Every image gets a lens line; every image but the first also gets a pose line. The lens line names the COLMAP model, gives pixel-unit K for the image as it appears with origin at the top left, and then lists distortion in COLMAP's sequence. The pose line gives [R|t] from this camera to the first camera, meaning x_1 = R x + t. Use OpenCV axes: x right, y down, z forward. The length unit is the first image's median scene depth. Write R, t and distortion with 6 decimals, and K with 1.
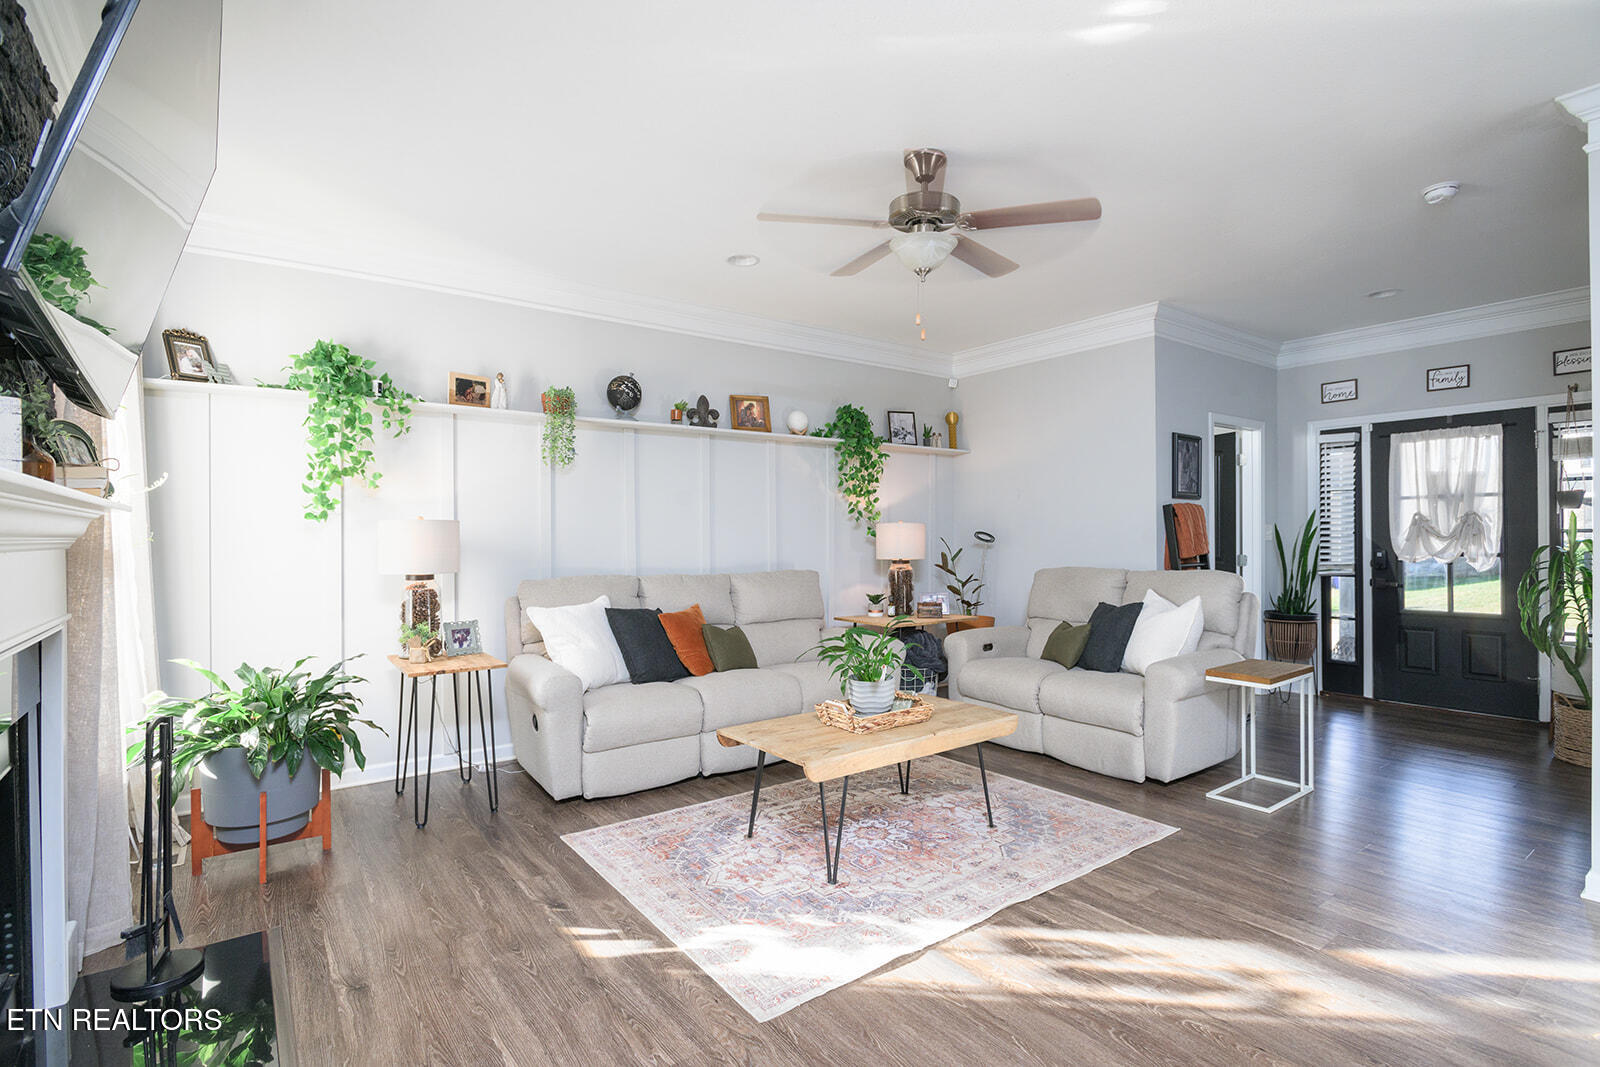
lens RADIAL K [[769.3, 0, 801.3], [0, 769.3, 536.1], [0, 0, 1]] dist [-0.006697, -0.001433]
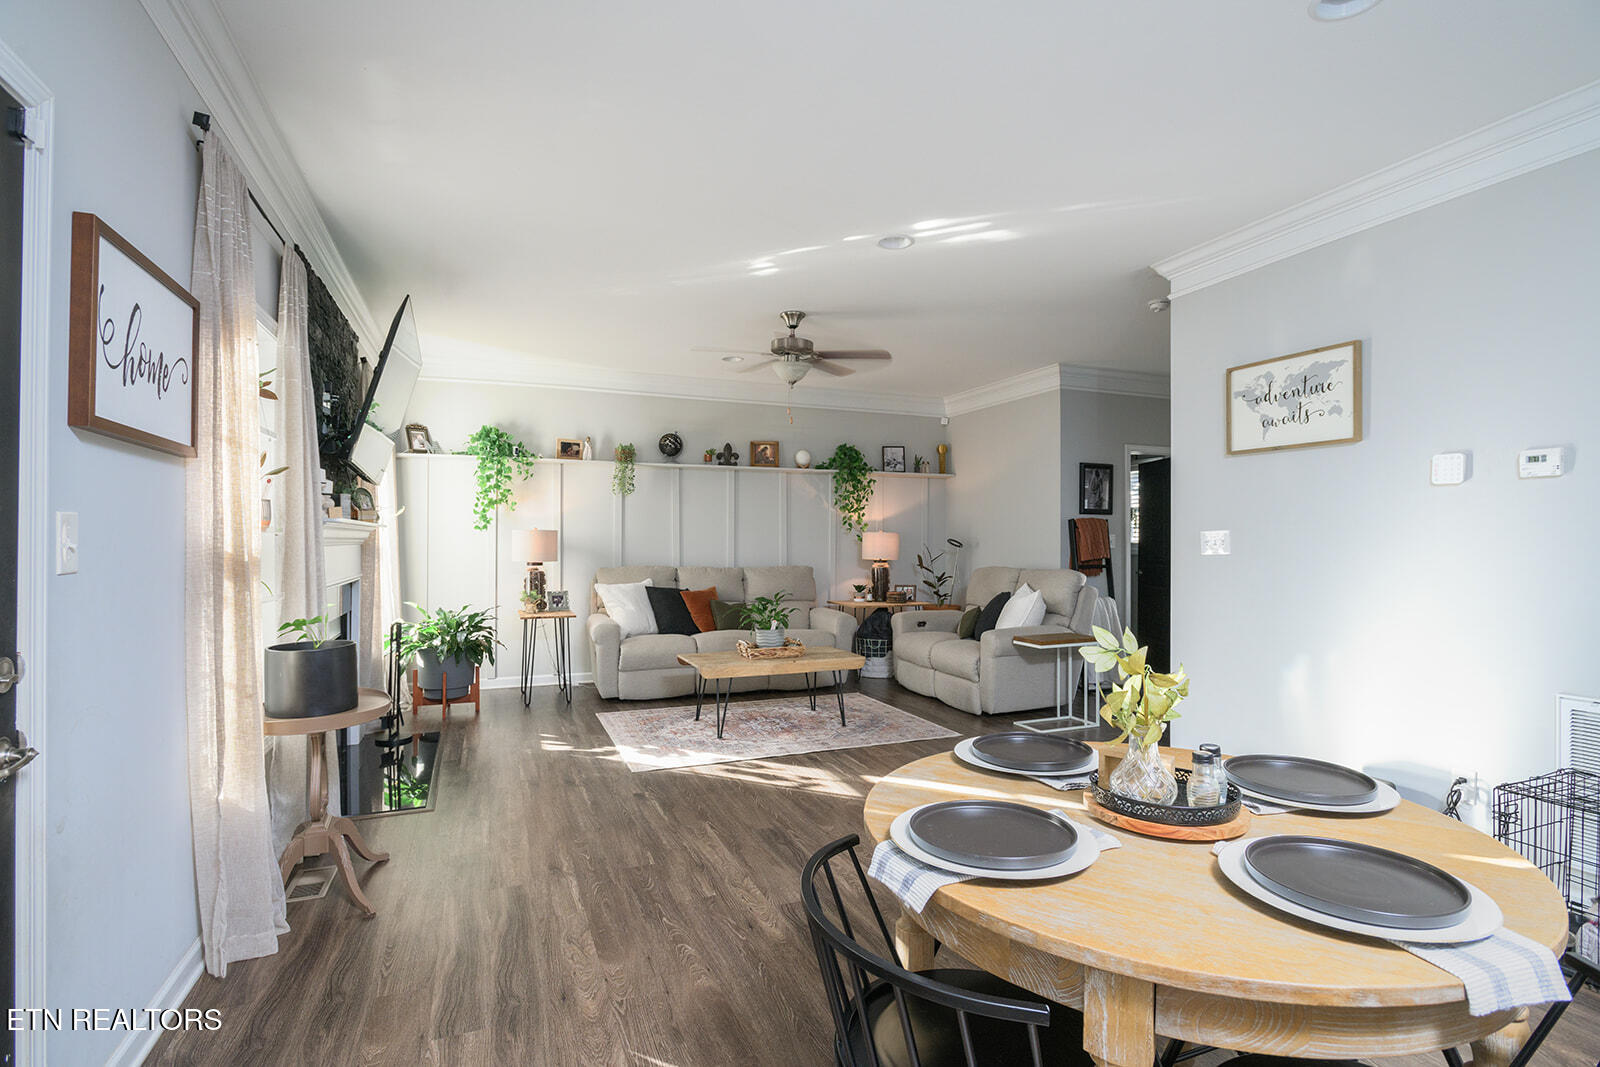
lens RADIAL K [[786.2, 0, 800.0], [0, 786.2, 533.5], [0, 0, 1]] dist [-0.014381, -0.000264]
pose [[0.968620, 0.005642, -0.248481, 0.471274], [-0.008016, 0.999931, -0.008542, -0.002876], [0.248416, 0.010266, 0.968599, -0.498764]]
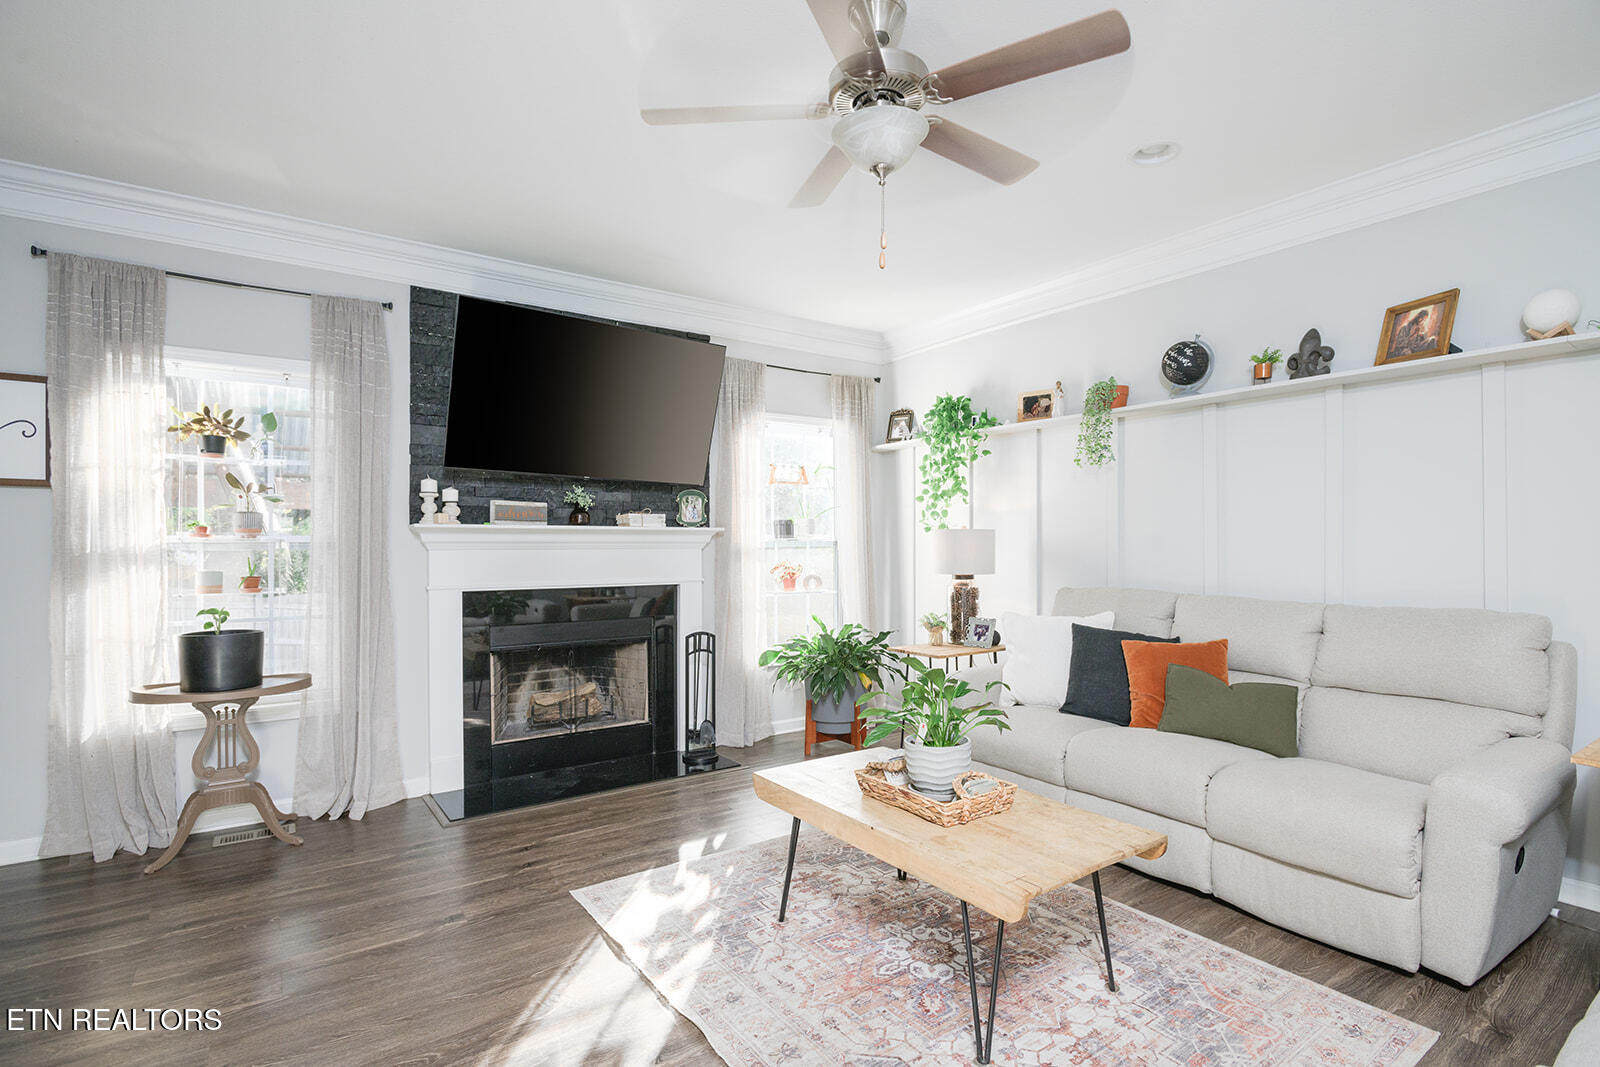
lens RADIAL K [[769.3, 0, 801.3], [0, 769.3, 536.1], [0, 0, 1]] dist [-0.006697, -0.001433]
pose [[-0.019464, -0.004033, -0.999802, 0.680725], [-0.001133, 0.999991, -0.004012, -0.003963], [0.999810, 0.001055, -0.019469, 0.735160]]
